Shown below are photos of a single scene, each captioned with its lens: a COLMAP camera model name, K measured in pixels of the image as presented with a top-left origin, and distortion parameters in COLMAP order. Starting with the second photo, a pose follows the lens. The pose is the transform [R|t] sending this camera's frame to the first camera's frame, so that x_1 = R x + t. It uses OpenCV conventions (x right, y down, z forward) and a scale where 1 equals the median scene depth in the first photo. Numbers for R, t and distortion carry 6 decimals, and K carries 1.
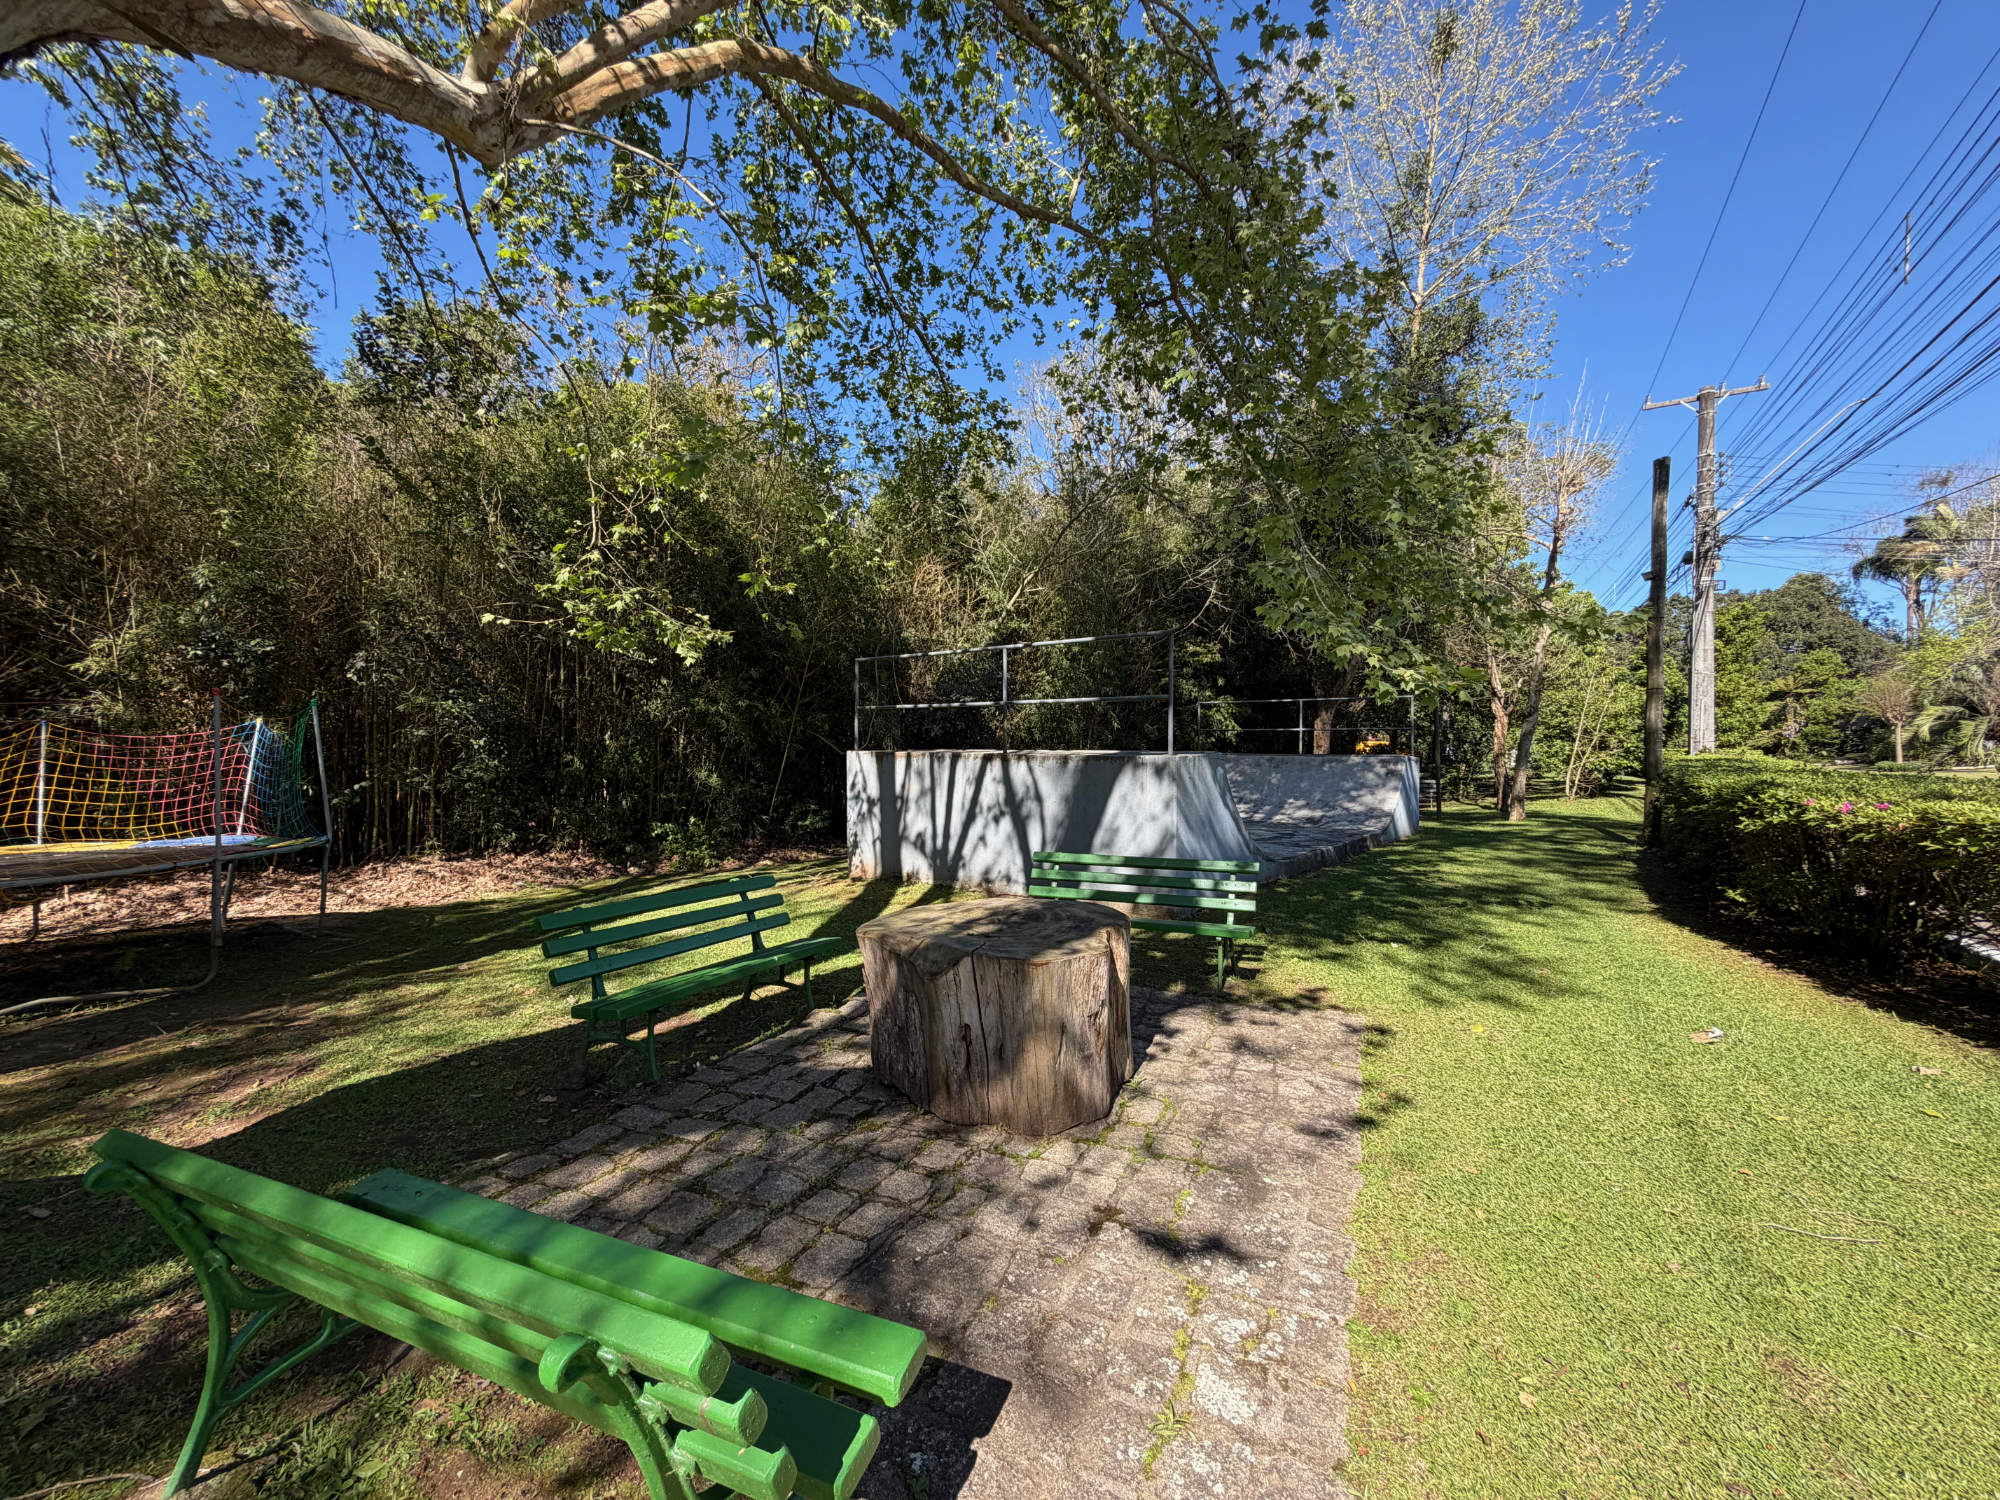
lens RADIAL K [[809.8, 0, 988.0], [0, 809.8, 746.8], [0, 0, 1]] dist [-0.002337, -0.000424]
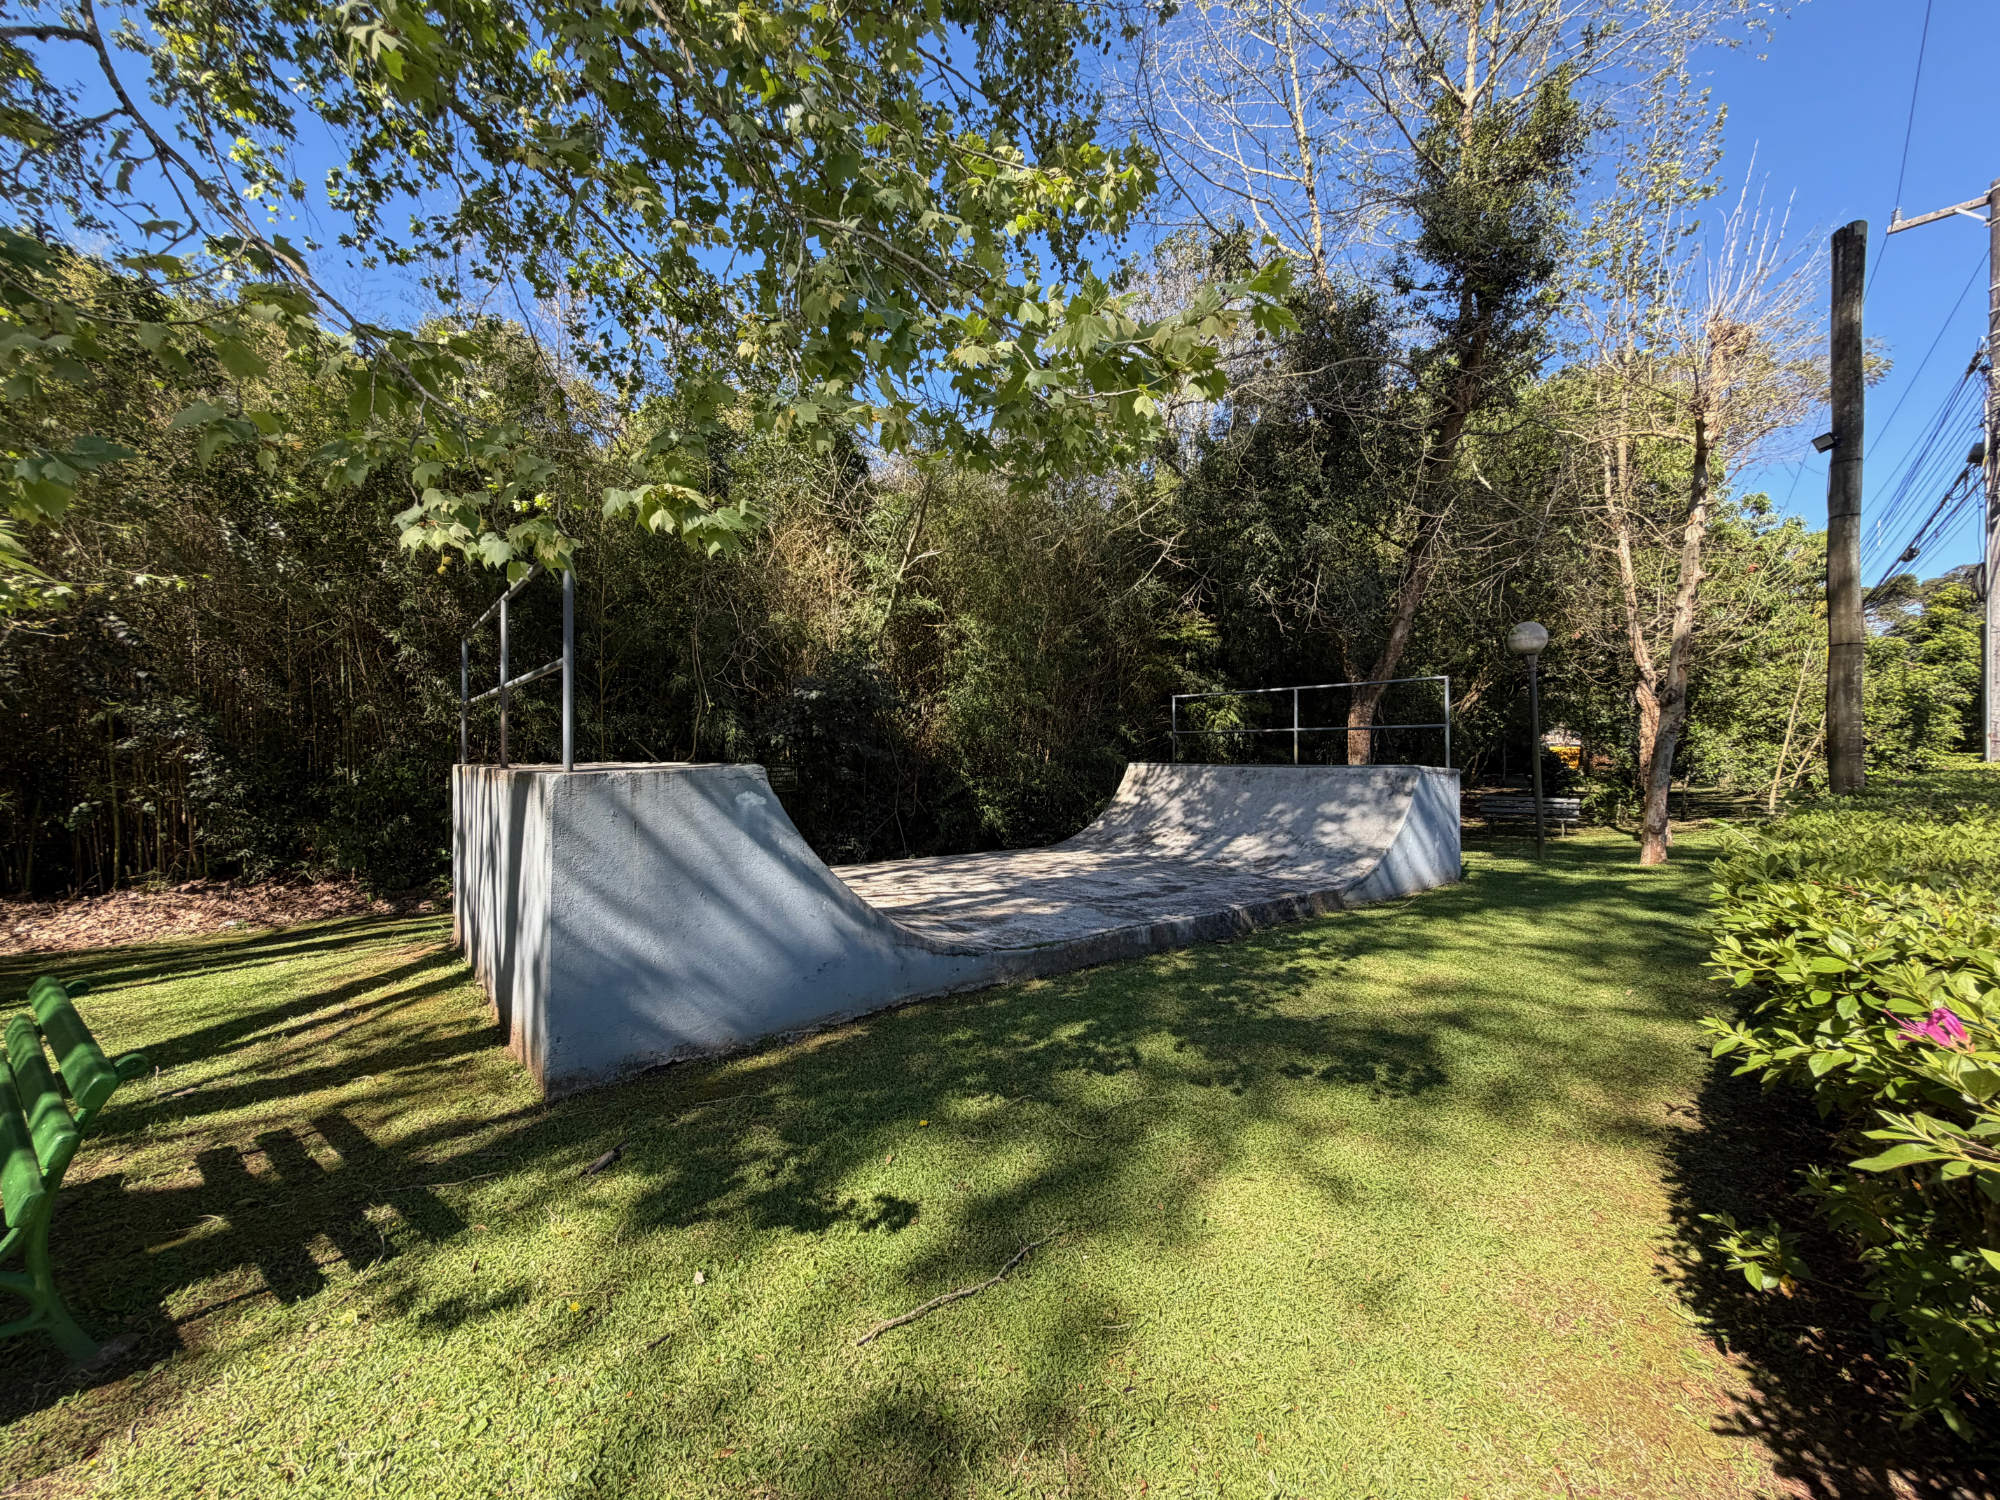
lens RADIAL K [[809.8, 0, 988.0], [0, 809.8, 746.8], [0, 0, 1]] dist [-0.002337, -0.000424]
pose [[0.976365, -0.009844, -0.215903, 0.248099], [0.006511, 0.999848, -0.016145, 0.003099], [0.216030, 0.014358, 0.976281, 0.223171]]
